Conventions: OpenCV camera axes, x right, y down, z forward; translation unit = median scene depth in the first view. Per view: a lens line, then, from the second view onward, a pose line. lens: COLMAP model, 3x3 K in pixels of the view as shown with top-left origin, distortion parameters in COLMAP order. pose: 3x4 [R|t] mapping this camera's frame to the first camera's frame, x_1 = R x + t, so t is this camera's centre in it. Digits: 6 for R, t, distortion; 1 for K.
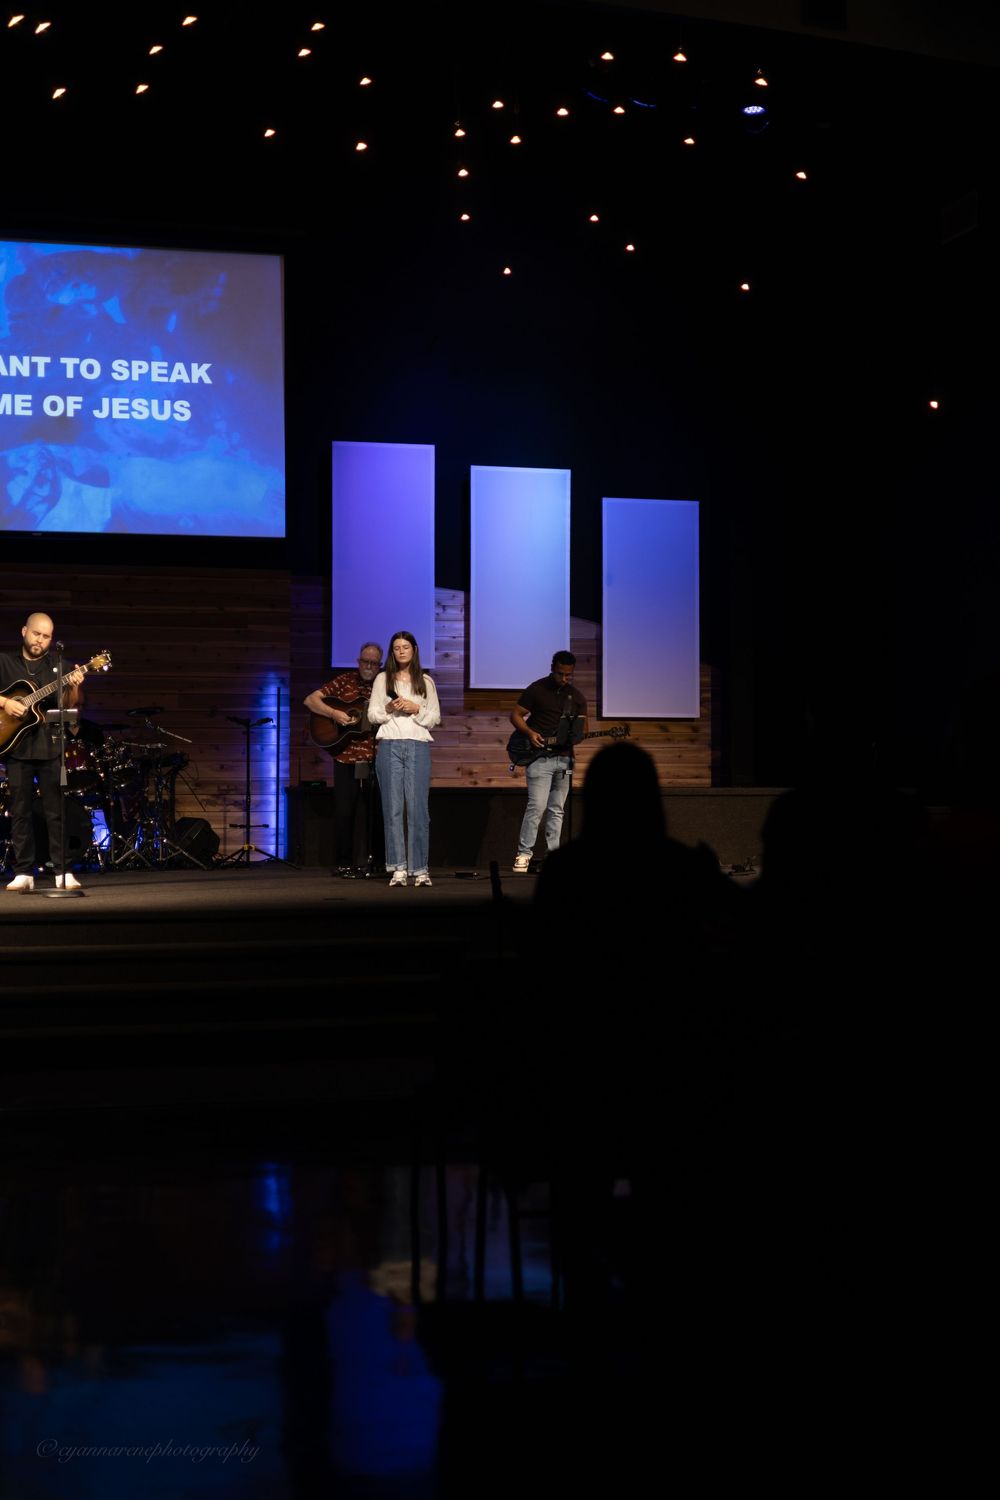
lens RADIAL K [[2202.8, 0, 492.8], [0, 2202.8, 749.3], [0, 0, 1]] dist [0.017463, 0.000000]
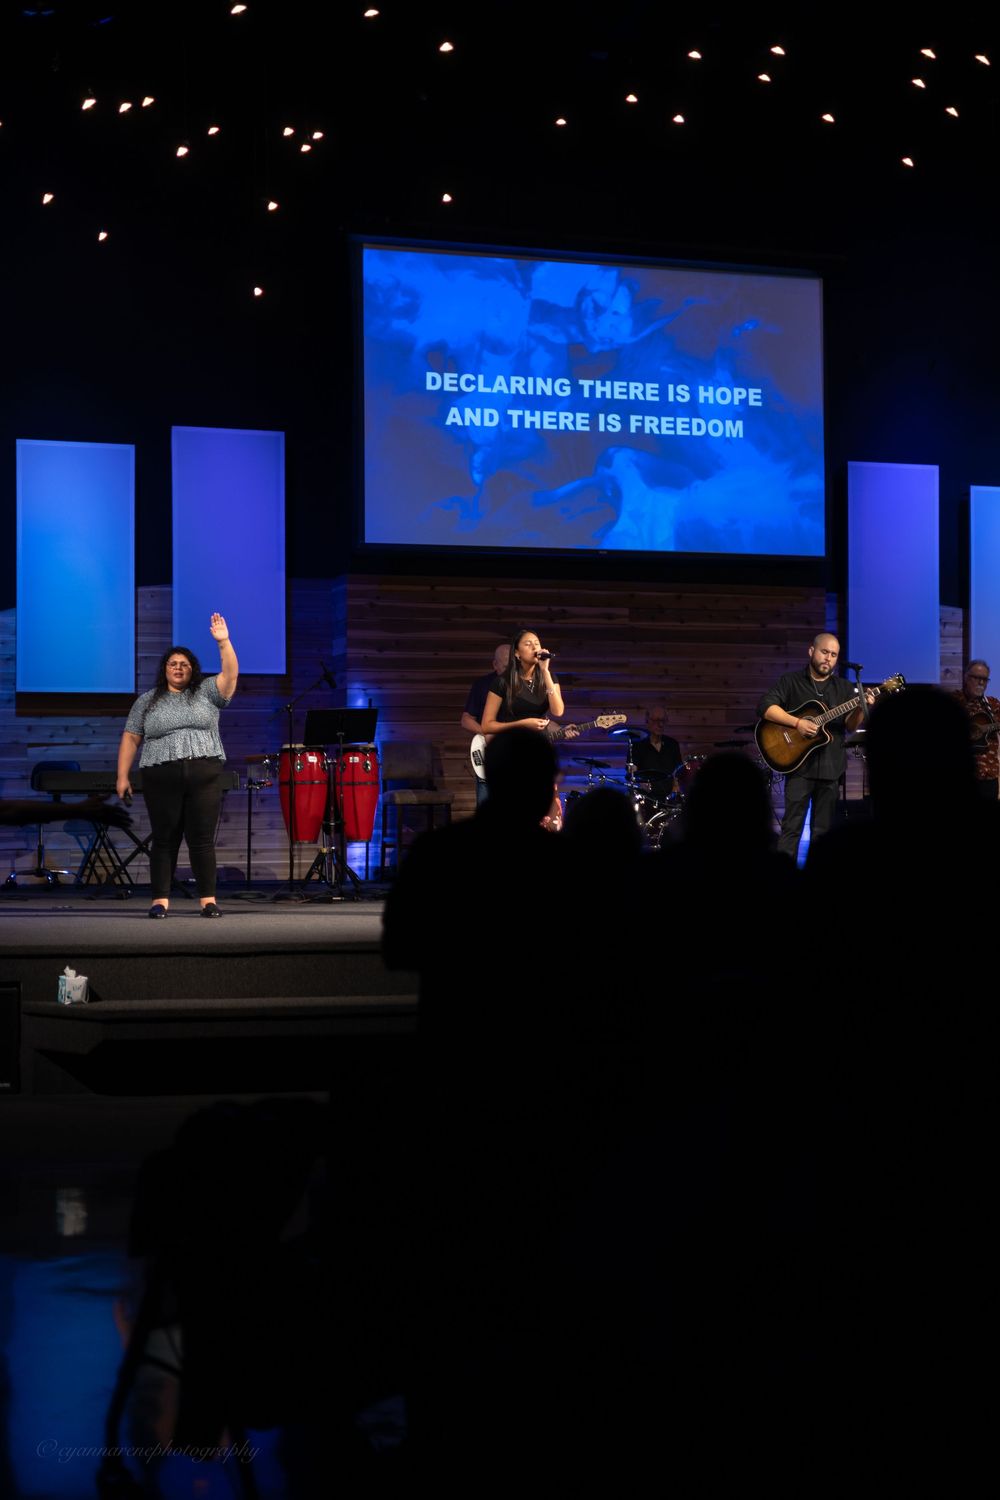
lens RADIAL K [[2281.2, 0, 500.7], [0, 2281.2, 742.4], [0, 0, 1]] dist [0.014777, 0.000000]
pose [[0.996197, -0.002174, 0.087098, -0.336040], [0.002551, 0.999988, -0.004213, -0.005603], [-0.087087, 0.004419, 0.996191, -0.042370]]
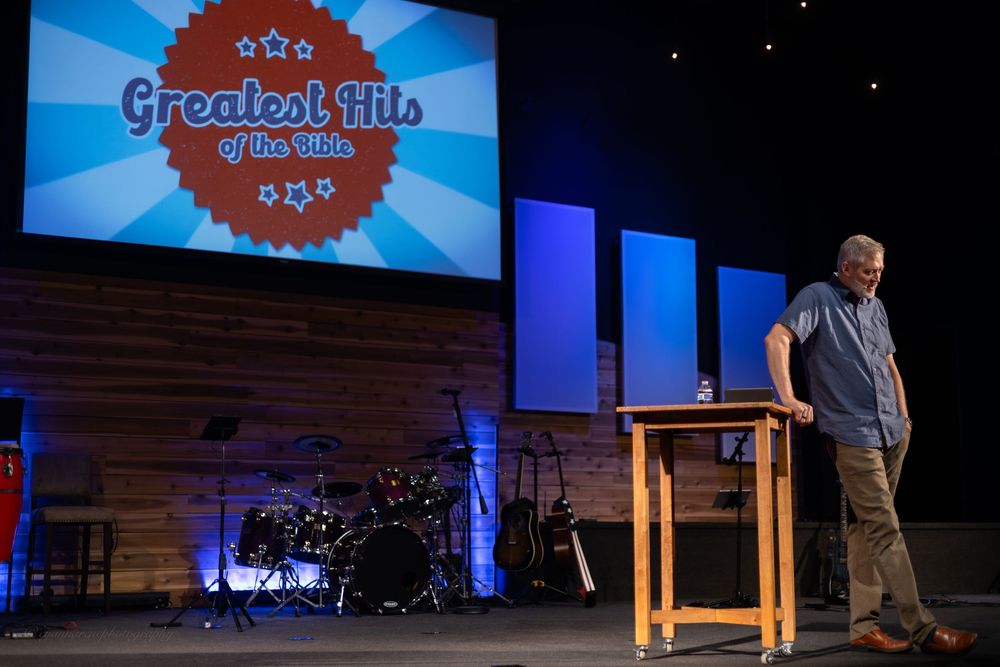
lens RADIAL K [[1468.5, 0, 495.4], [0, 1468.5, 319.0], [0, 0, 1]] dist [0.017463, 0.000000]
pose [[0.948636, 0.040031, 0.313828, -0.312159], [0.004693, 0.990073, -0.140475, 0.018932], [-0.316336, 0.134732, 0.939031, 0.352680]]
